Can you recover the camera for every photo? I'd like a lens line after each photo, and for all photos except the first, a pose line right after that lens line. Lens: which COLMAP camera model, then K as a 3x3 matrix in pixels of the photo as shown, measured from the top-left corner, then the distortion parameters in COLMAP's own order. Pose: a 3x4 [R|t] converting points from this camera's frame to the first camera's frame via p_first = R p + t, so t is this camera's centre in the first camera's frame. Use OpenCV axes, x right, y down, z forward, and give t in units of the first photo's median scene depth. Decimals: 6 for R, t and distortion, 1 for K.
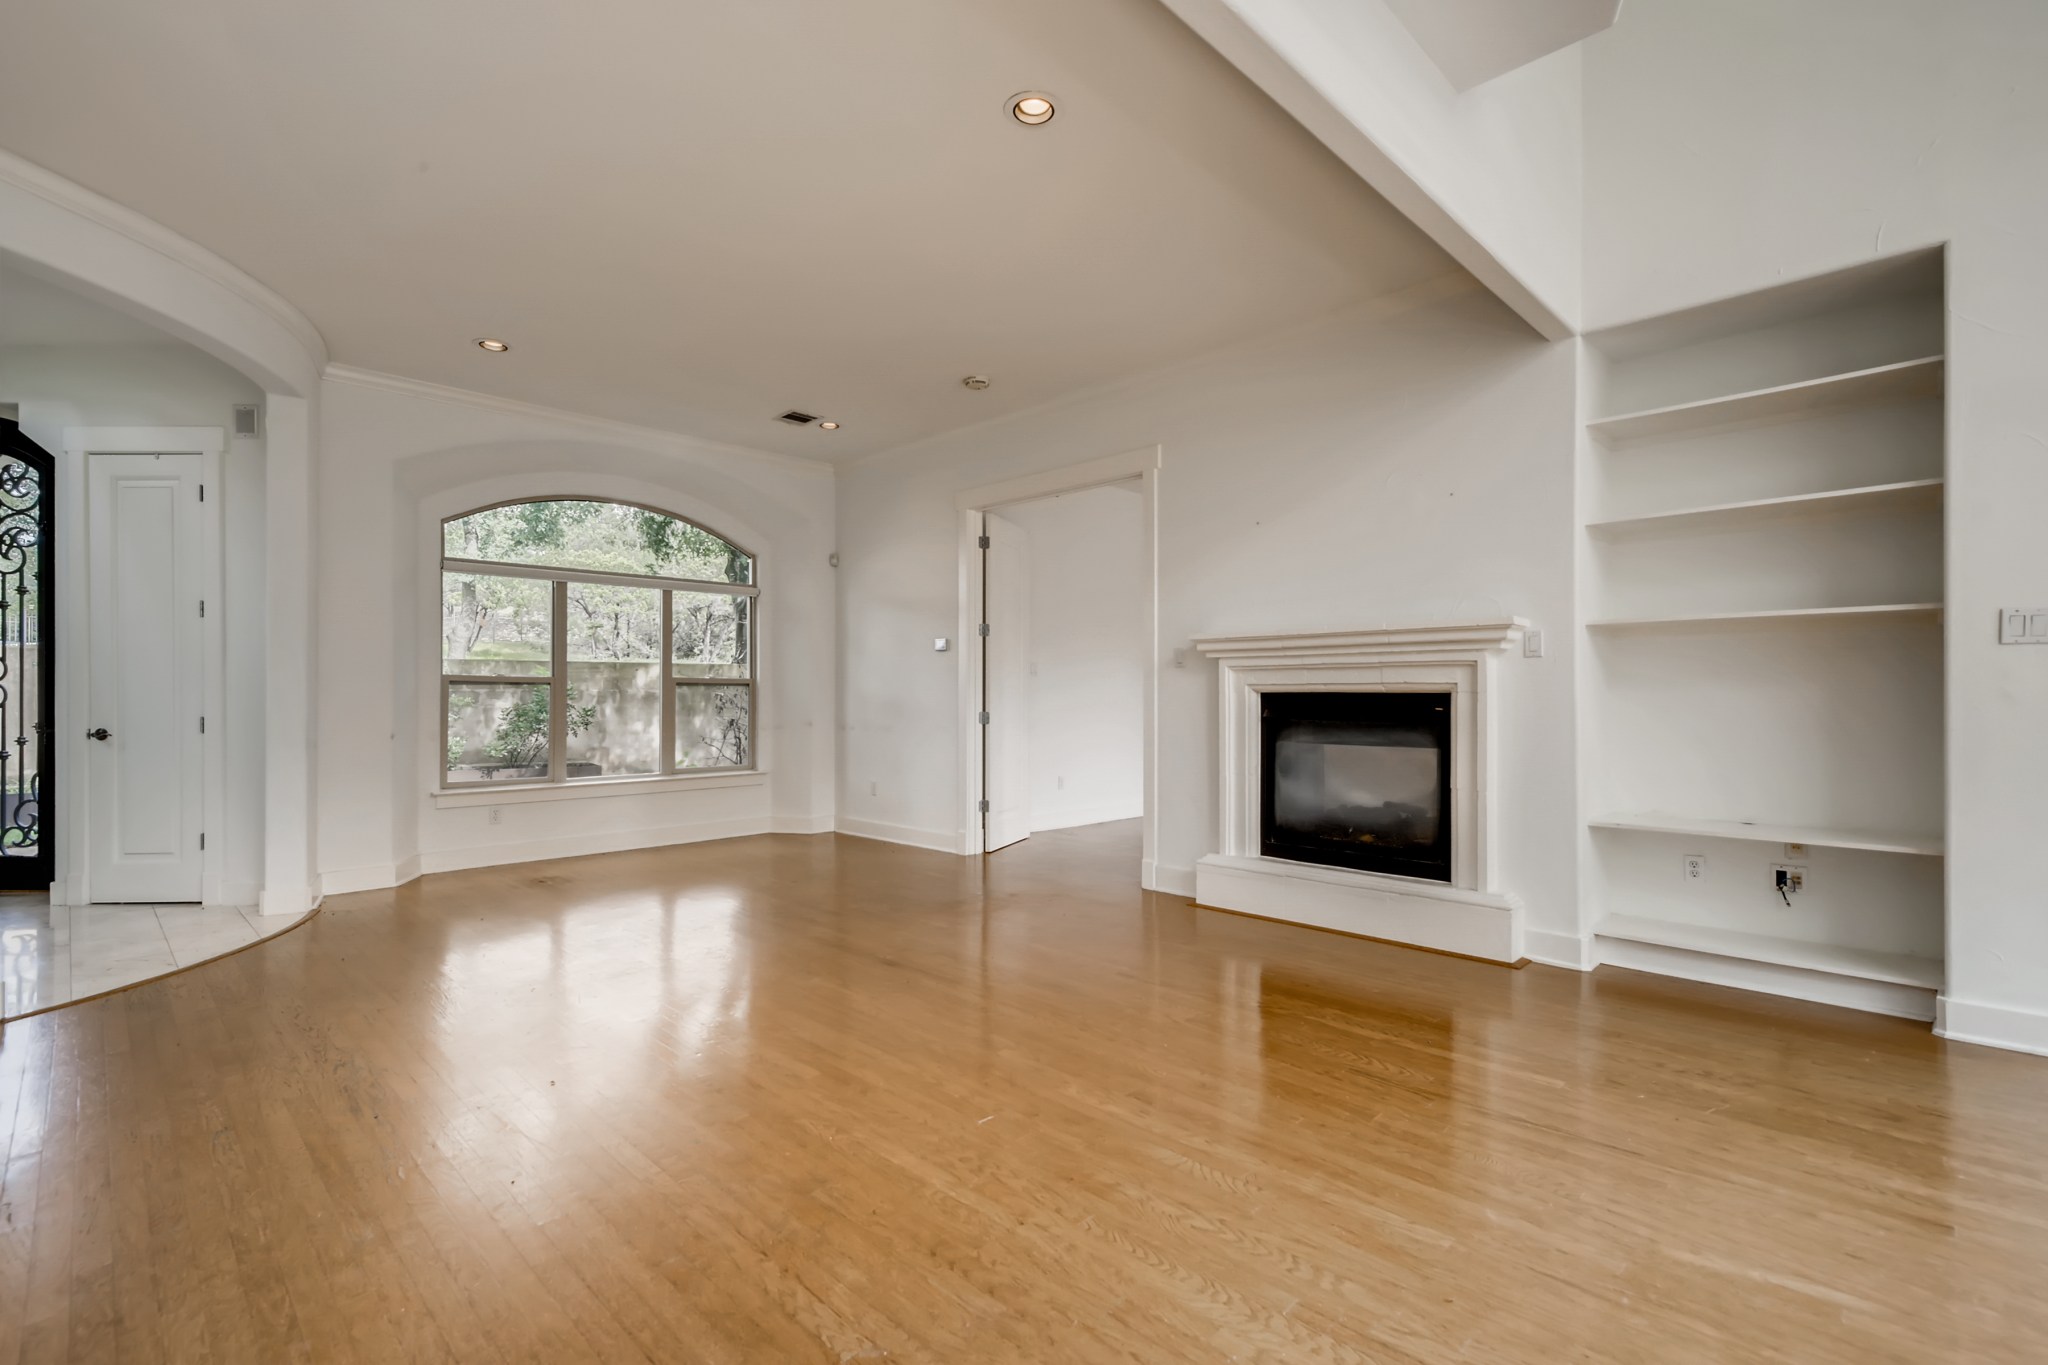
lens RADIAL K [[950.2, 0, 1024.2], [0, 950.2, 691.5], [0, 0, 1]] dist [0.004327, 0.000458]
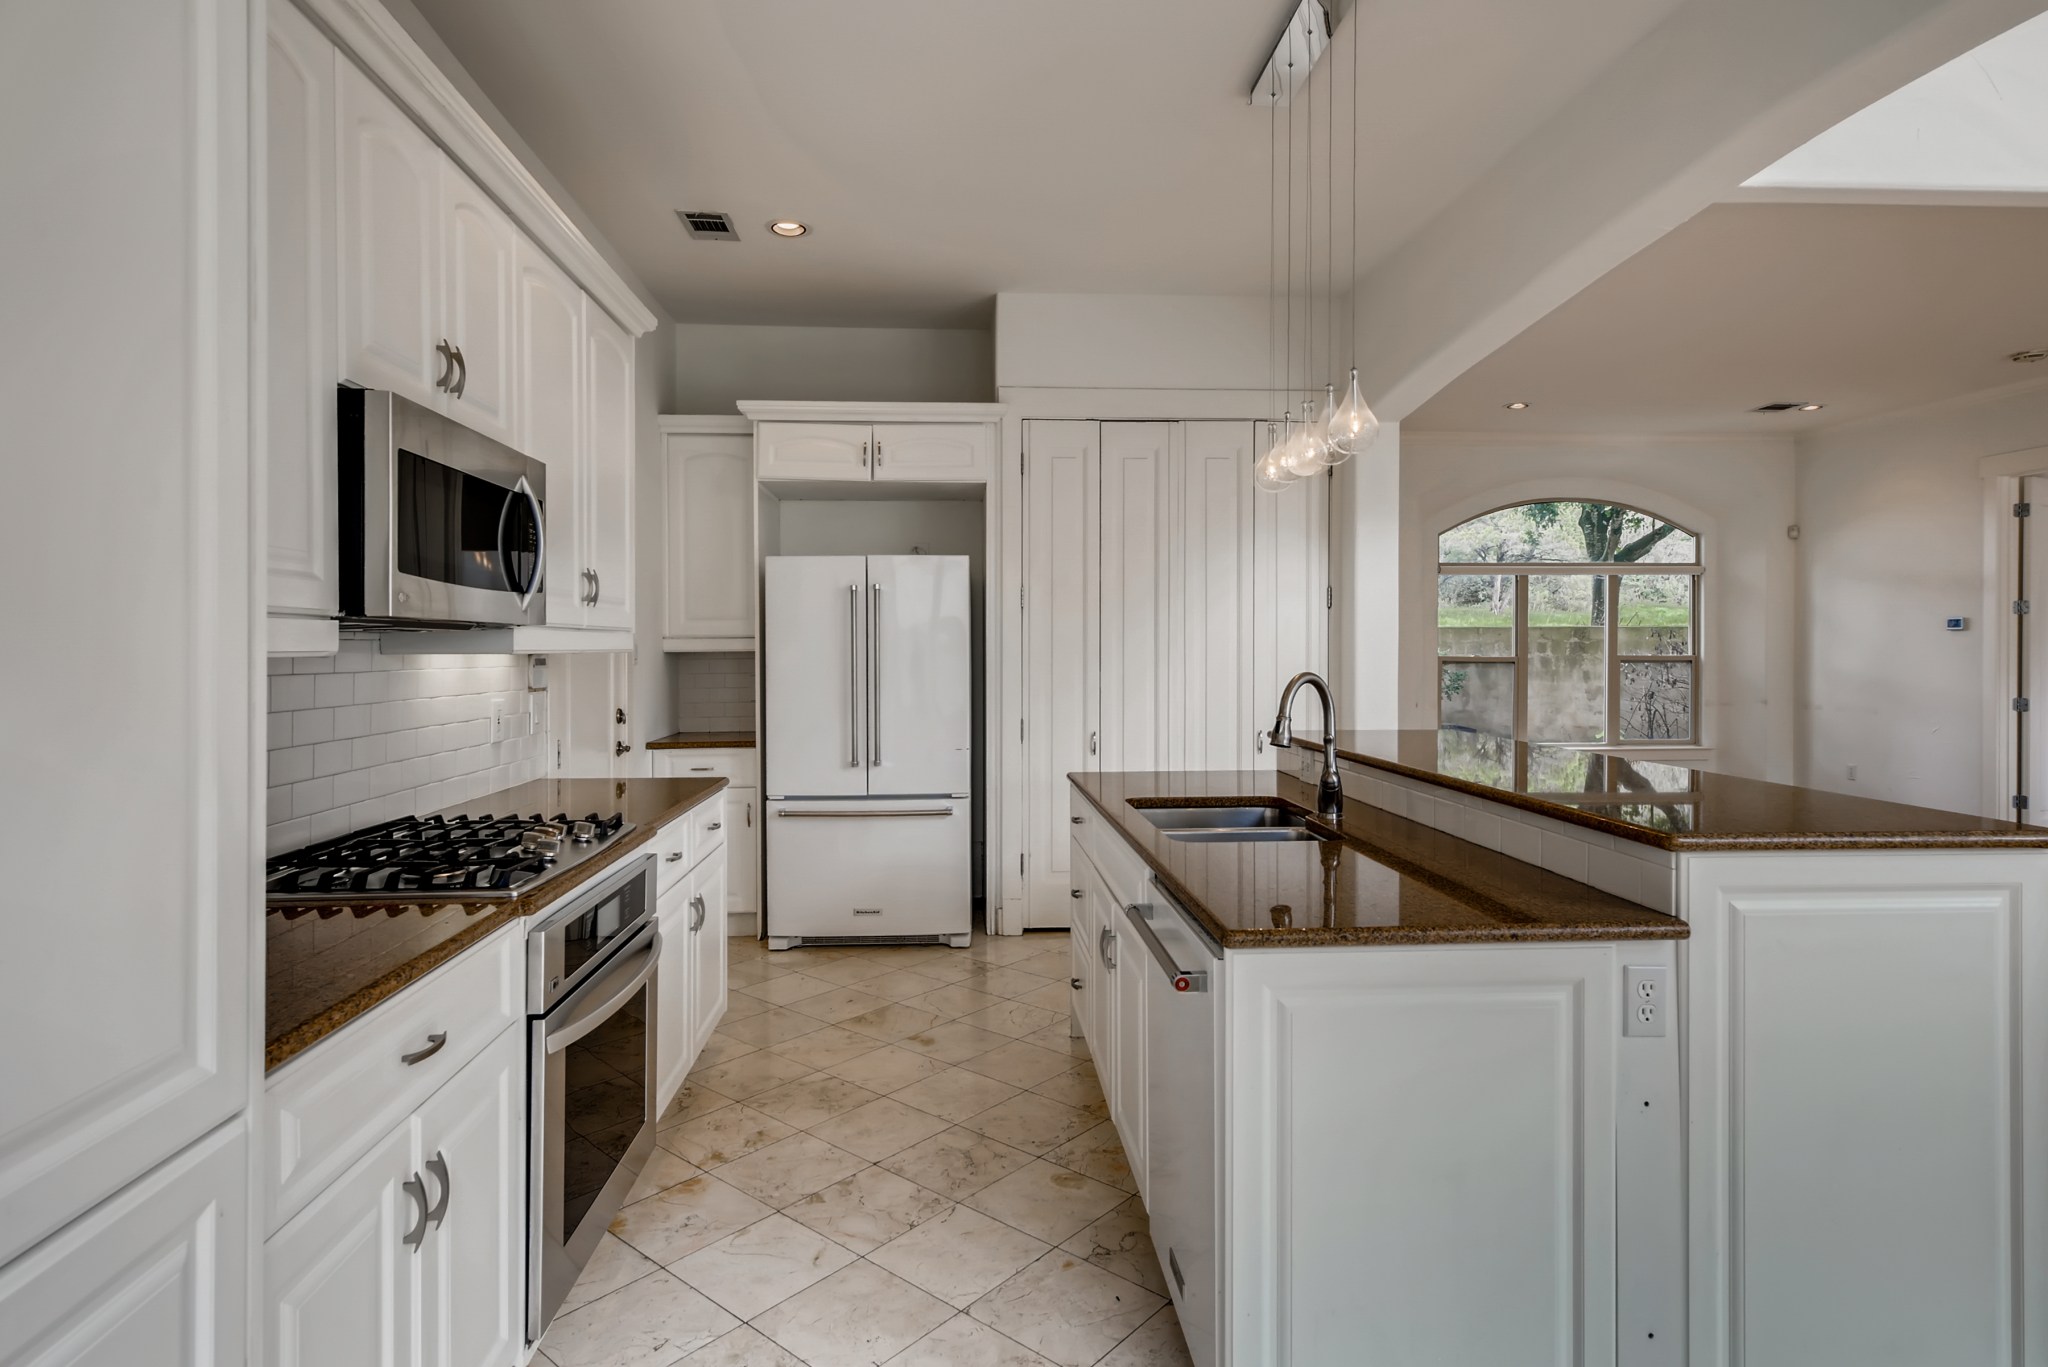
lens RADIAL K [[1078.7, 0, 1005.2], [0, 1078.7, 655.2], [0, 0, 1]] dist [0.004566, 0.001695]
pose [[0.743712, 0.006675, -0.668467, -0.070456], [0.002532, 0.999915, 0.012802, -0.034904], [0.668495, -0.011213, 0.743632, -0.408301]]
